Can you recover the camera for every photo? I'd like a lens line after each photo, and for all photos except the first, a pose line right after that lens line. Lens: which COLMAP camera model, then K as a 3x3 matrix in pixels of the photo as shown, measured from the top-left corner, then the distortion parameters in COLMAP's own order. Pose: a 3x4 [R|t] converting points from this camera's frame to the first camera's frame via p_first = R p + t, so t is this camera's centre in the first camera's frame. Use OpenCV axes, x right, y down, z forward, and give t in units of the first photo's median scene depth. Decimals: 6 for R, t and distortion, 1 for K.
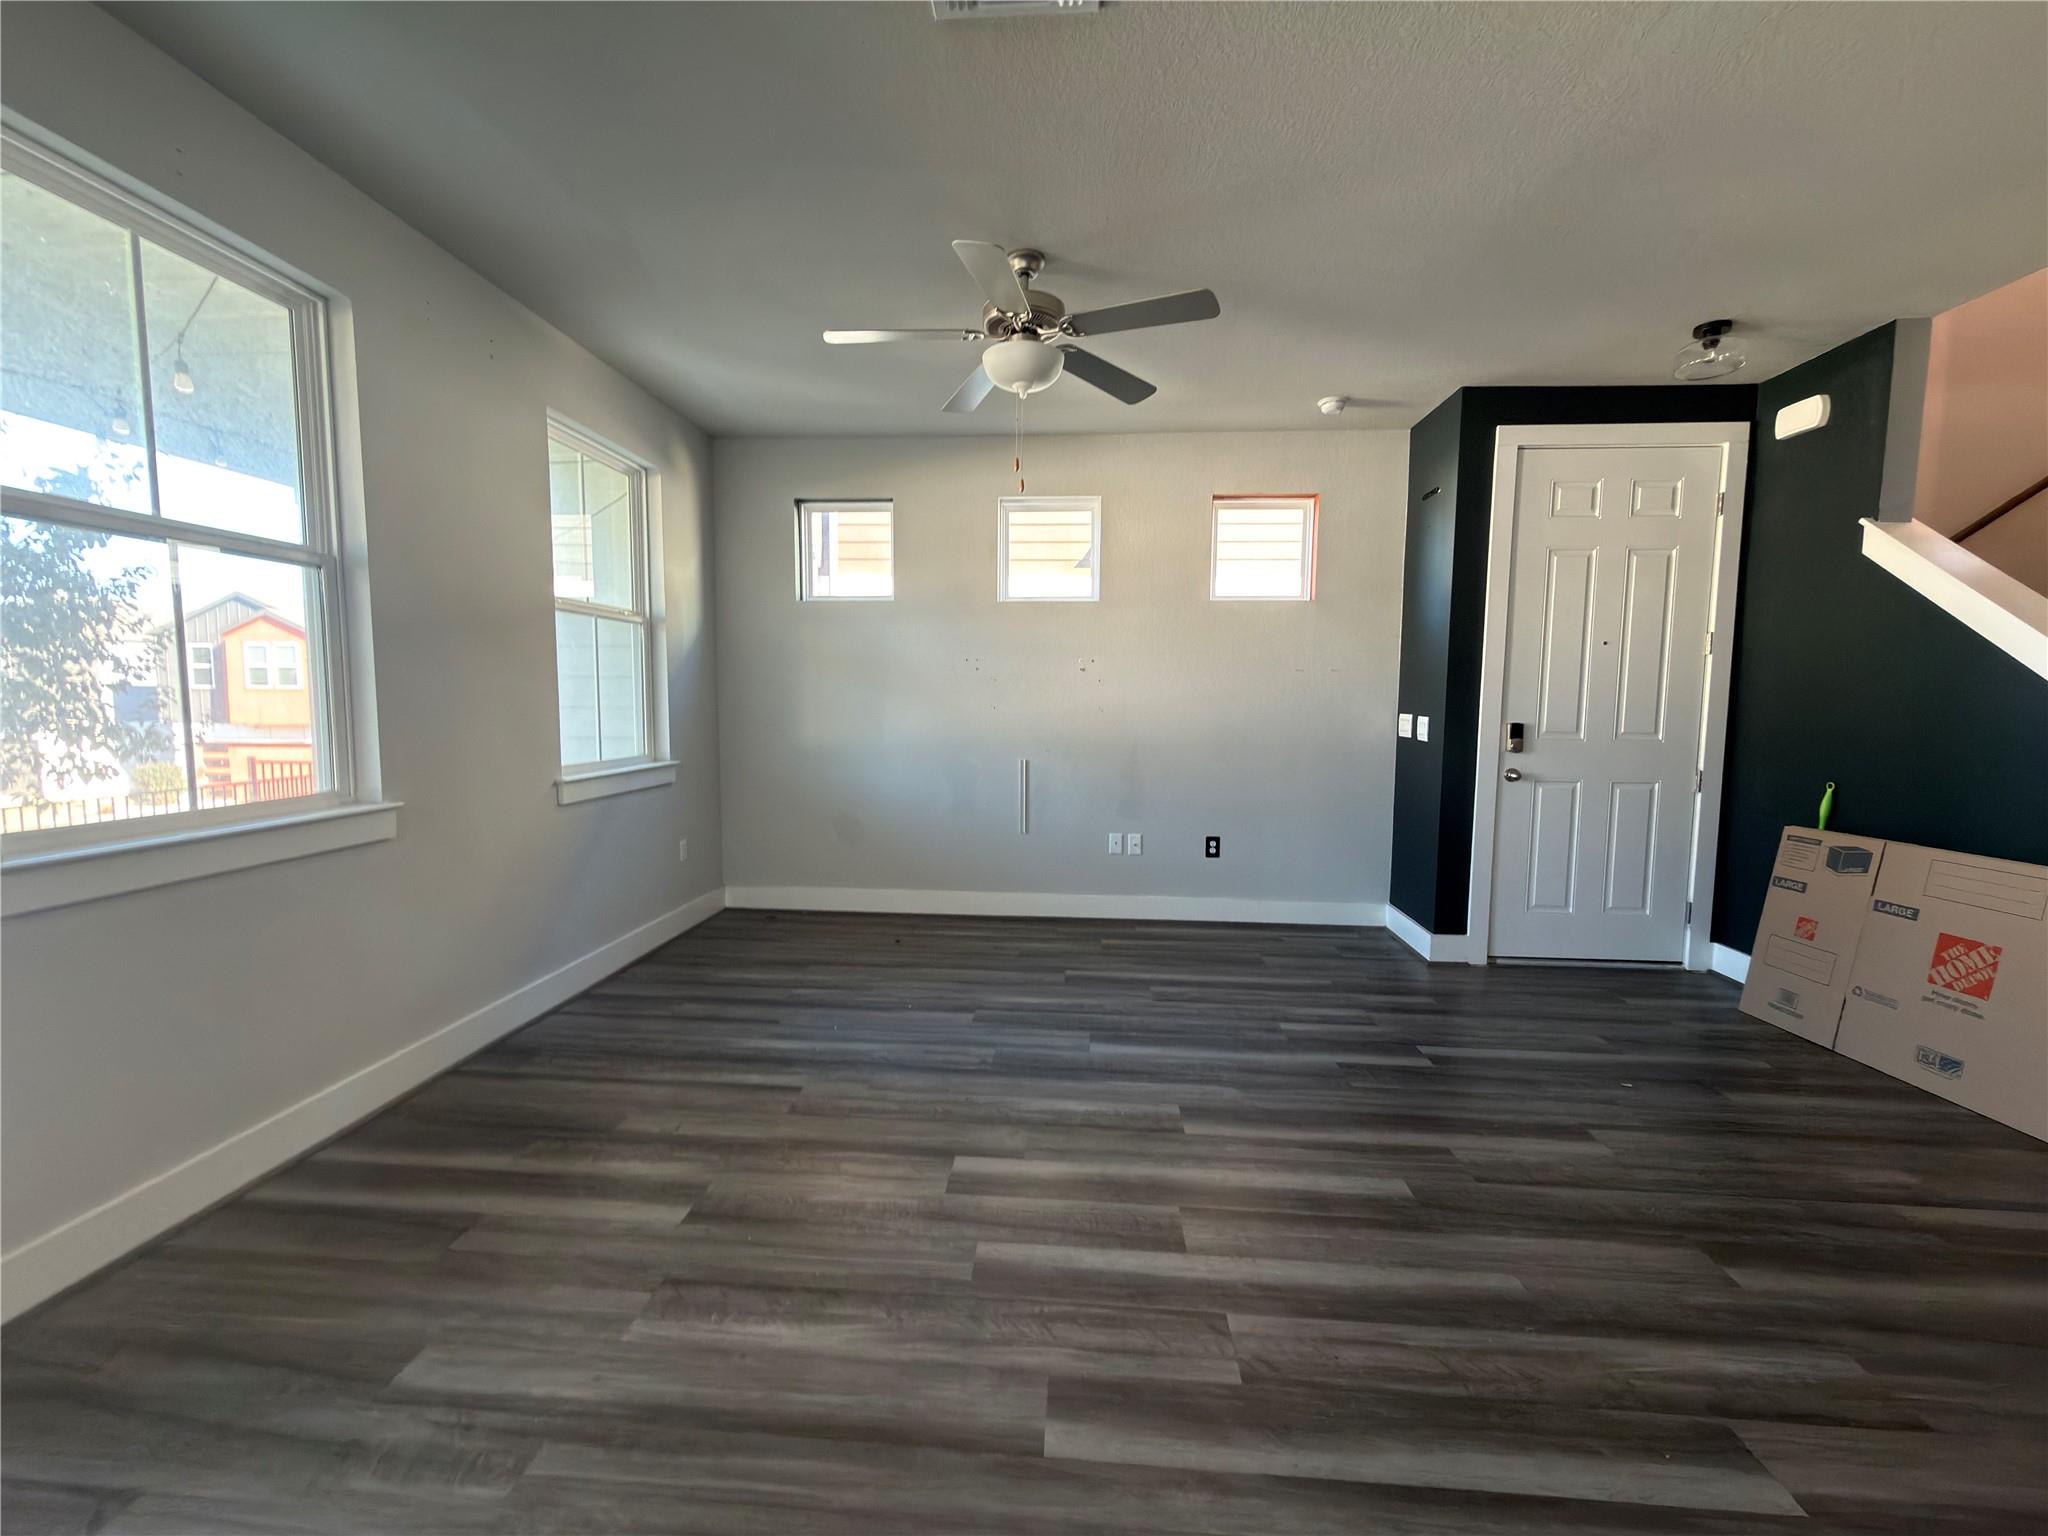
lens RADIAL K [[816.3, 0, 1026.3], [0, 816.3, 765.8], [0, 0, 1]] dist [-0.002436, -0.000222]
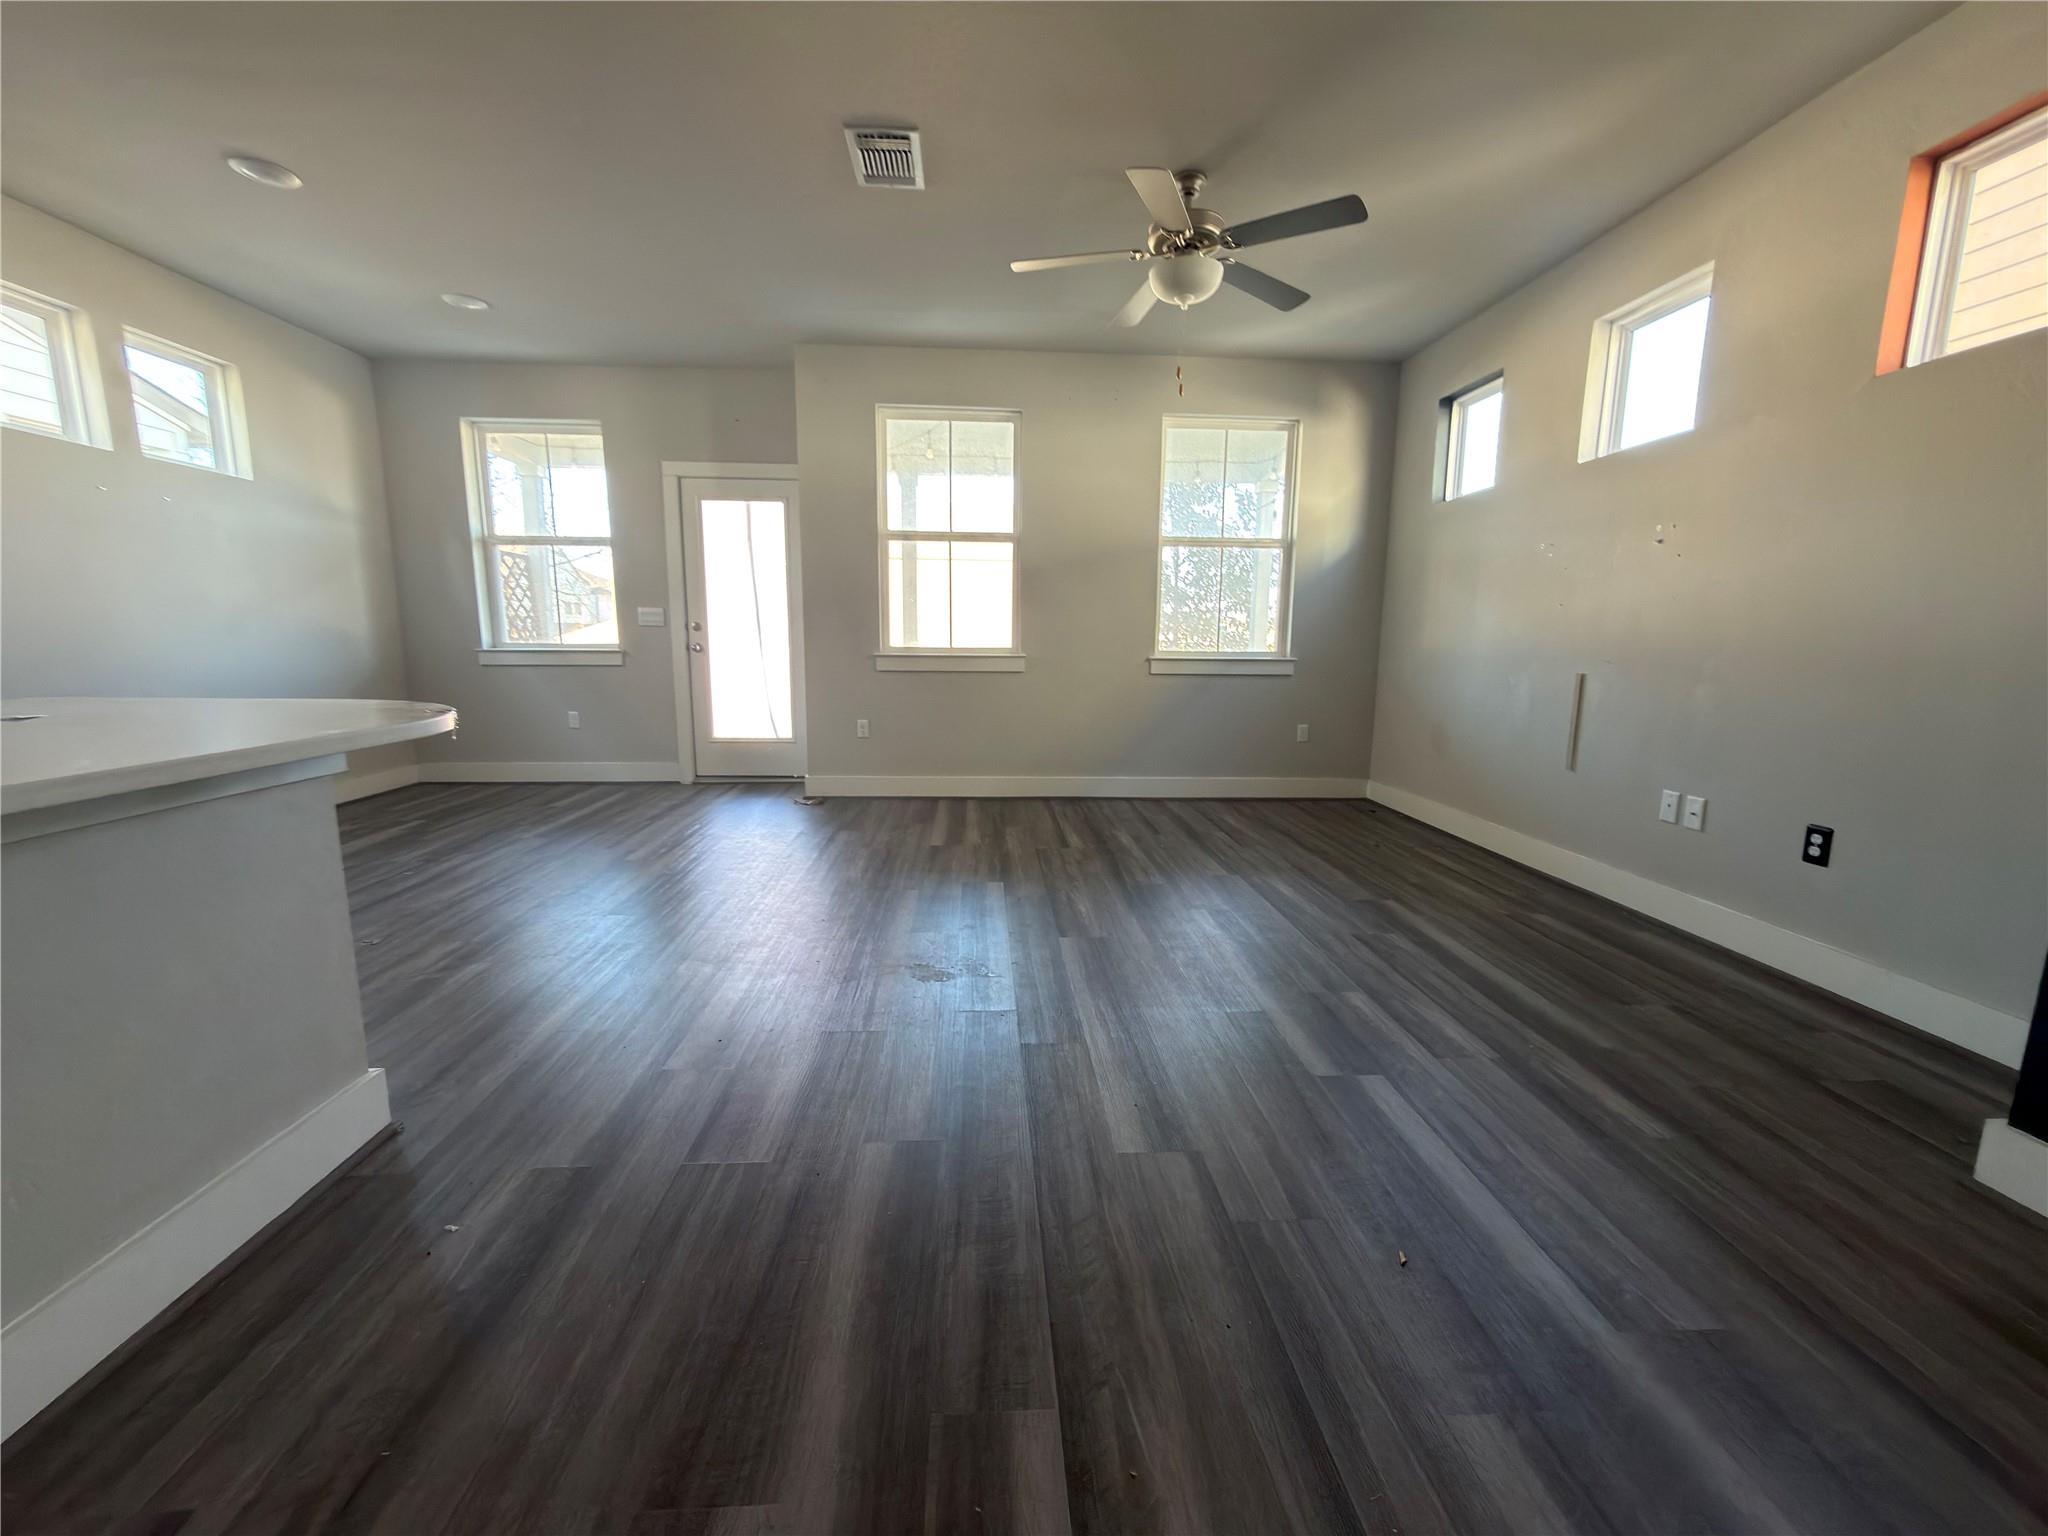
lens RADIAL K [[815.0, 0, 1026.5], [0, 815.0, 767.0], [0, 0, 1]] dist [-0.001571, -0.000189]
pose [[0.134053, 0.151342, -0.979349, 0.859550], [-0.092761, 0.985847, 0.139649, 0.025908], [0.986623, 0.072125, 0.146194, 0.493032]]
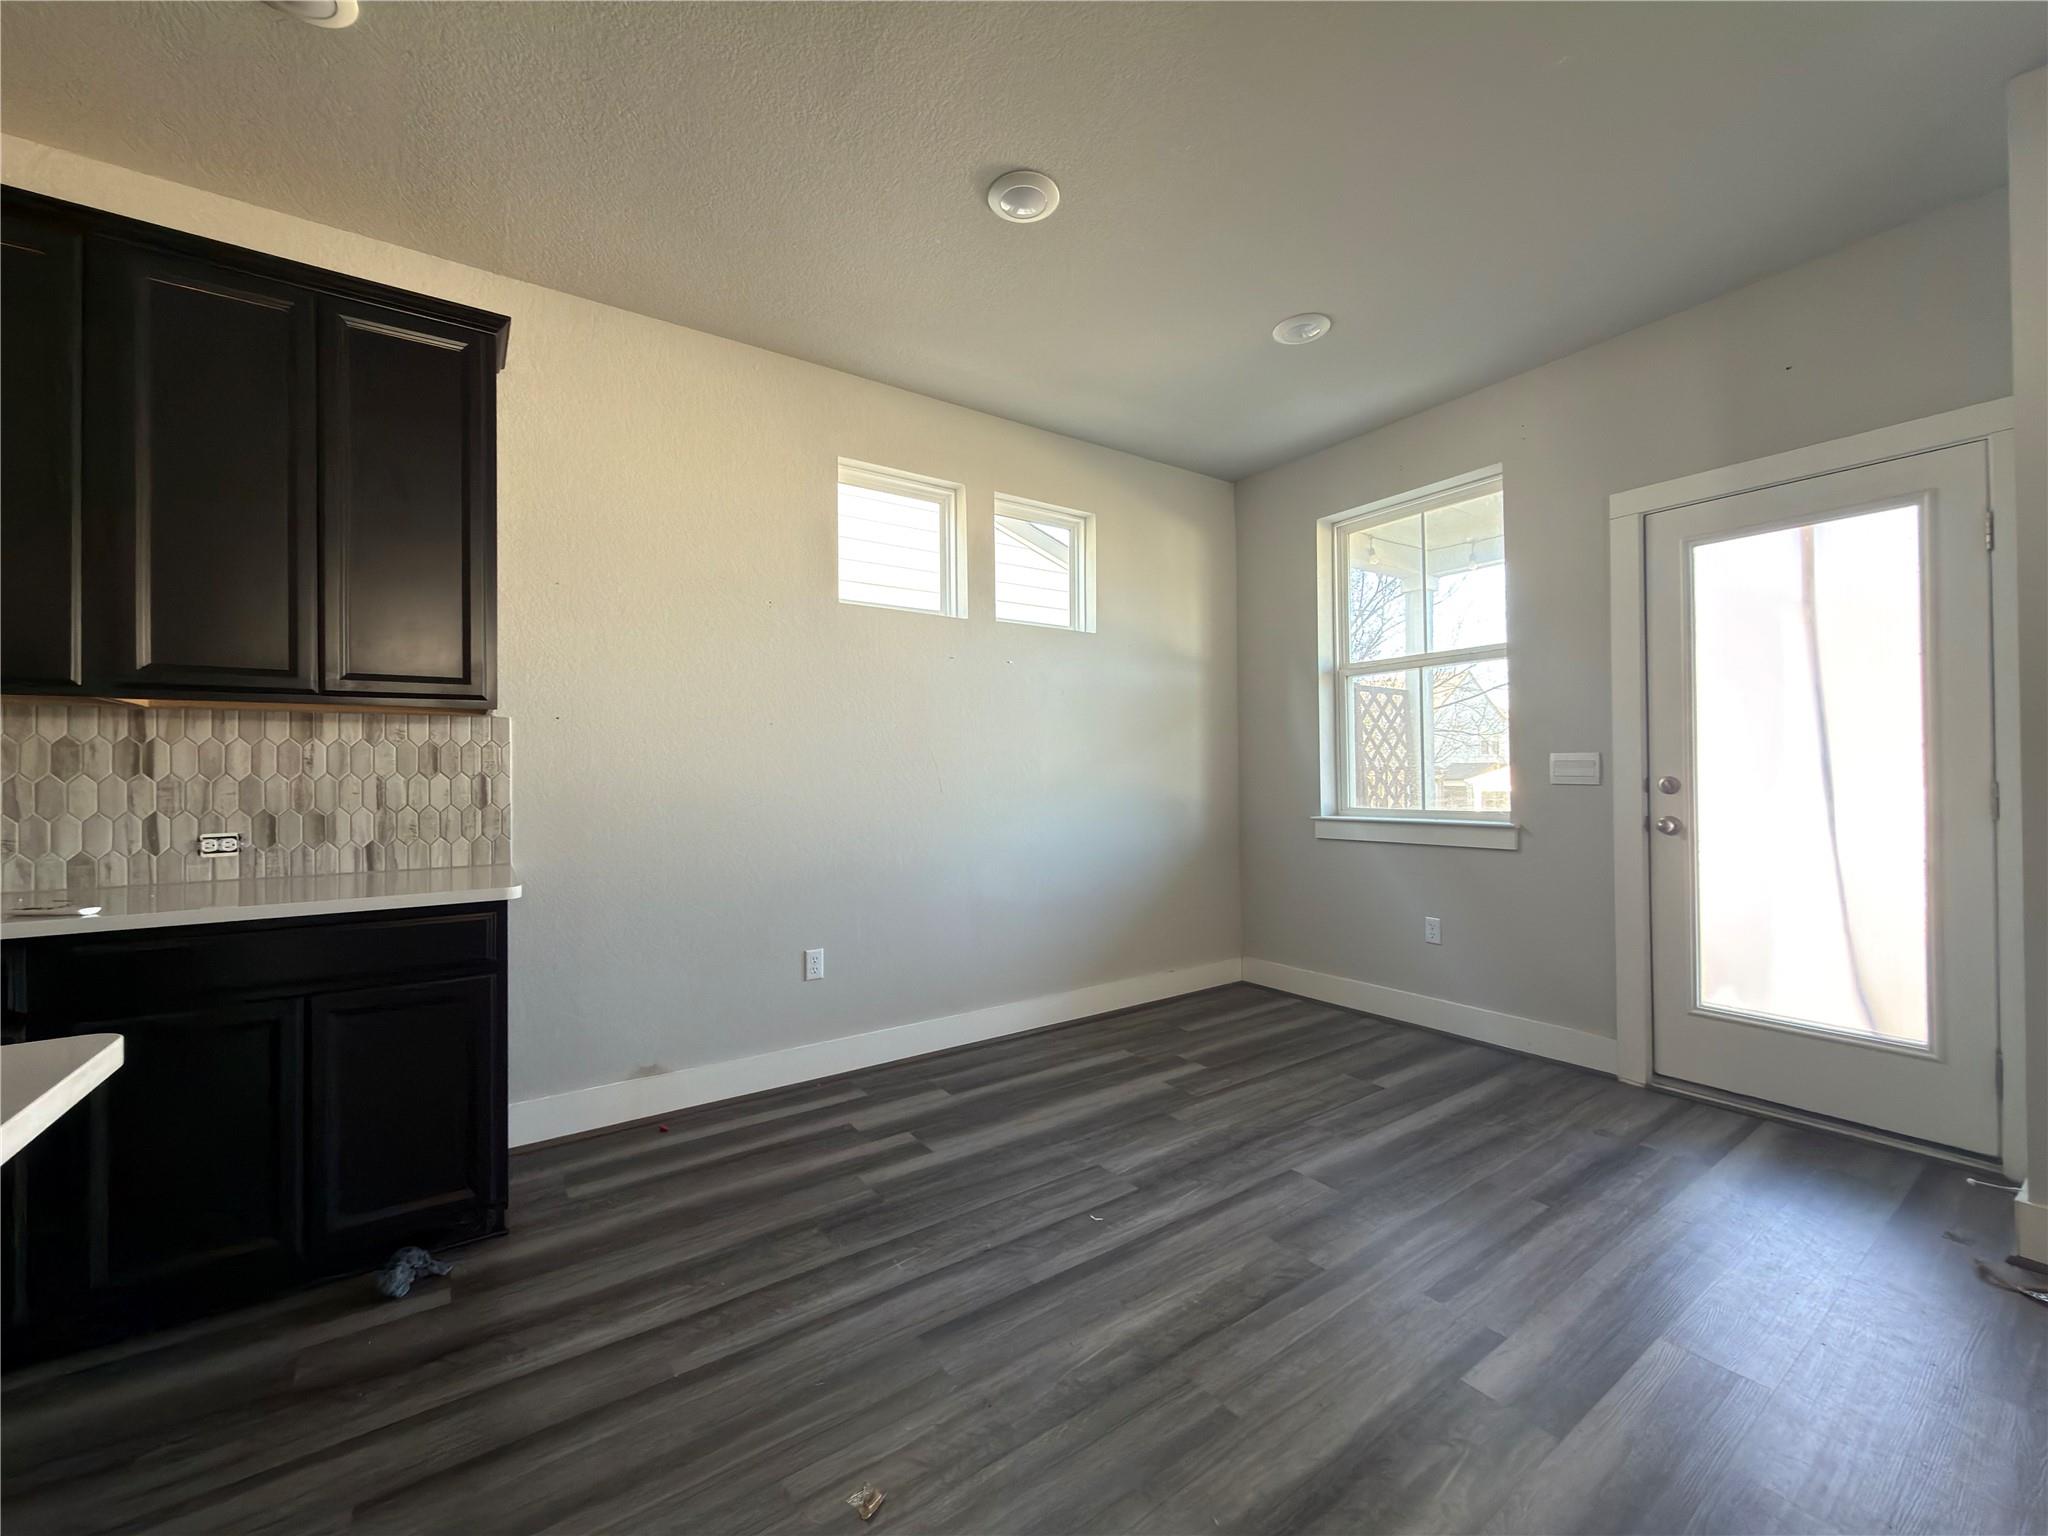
lens RADIAL K [[814.0, 0, 1024.5], [0, 814.0, 767.0], [0, 0, 1]] dist [-0.000243, -0.000669]
pose [[-0.776876, -0.005544, -0.629629, 0.246776], [-0.049517, 0.997402, 0.052314, 0.009347], [0.627703, 0.071819, -0.775133, 0.311218]]
